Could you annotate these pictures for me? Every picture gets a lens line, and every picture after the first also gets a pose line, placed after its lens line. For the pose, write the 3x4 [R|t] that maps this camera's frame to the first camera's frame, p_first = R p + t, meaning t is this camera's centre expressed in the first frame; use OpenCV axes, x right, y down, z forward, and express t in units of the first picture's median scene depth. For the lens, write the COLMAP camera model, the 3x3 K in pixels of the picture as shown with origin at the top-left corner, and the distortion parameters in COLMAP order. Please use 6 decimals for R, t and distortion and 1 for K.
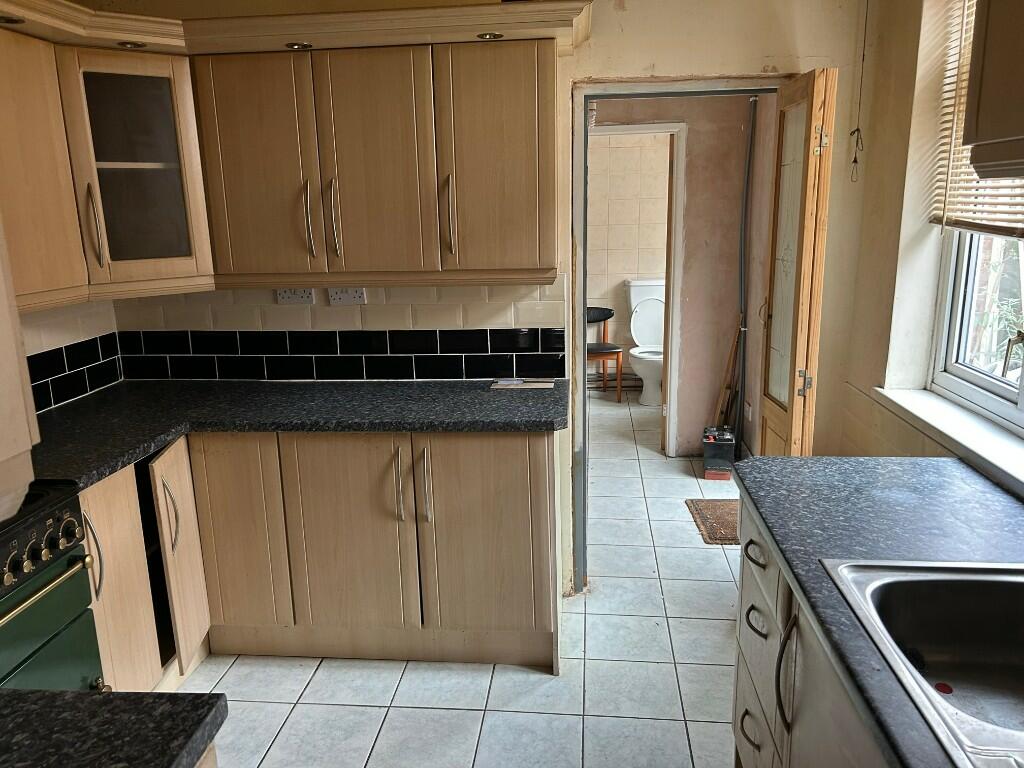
lens RADIAL K [[779.9, 0, 512.0], [0, 779.9, 384.0], [0, 0, 1]] dist [0.074076, -0.000785]
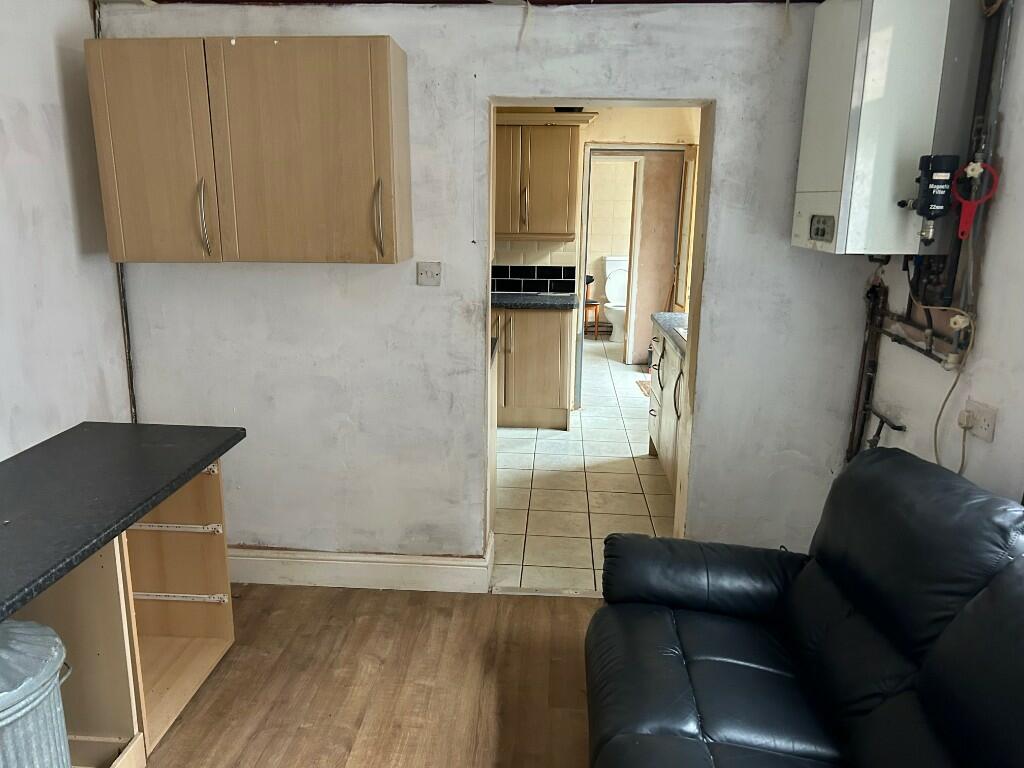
lens RADIAL K [[765.1, 0, 512.0], [0, 765.1, 384.0], [0, 0, 1]] dist [0.127842, 0.000111]
pose [[0.998828, 0.027442, 0.039877, -0.116469], [-0.027675, 0.999603, 0.005319, 0.157164], [-0.039715, -0.006416, 0.999190, -0.667481]]
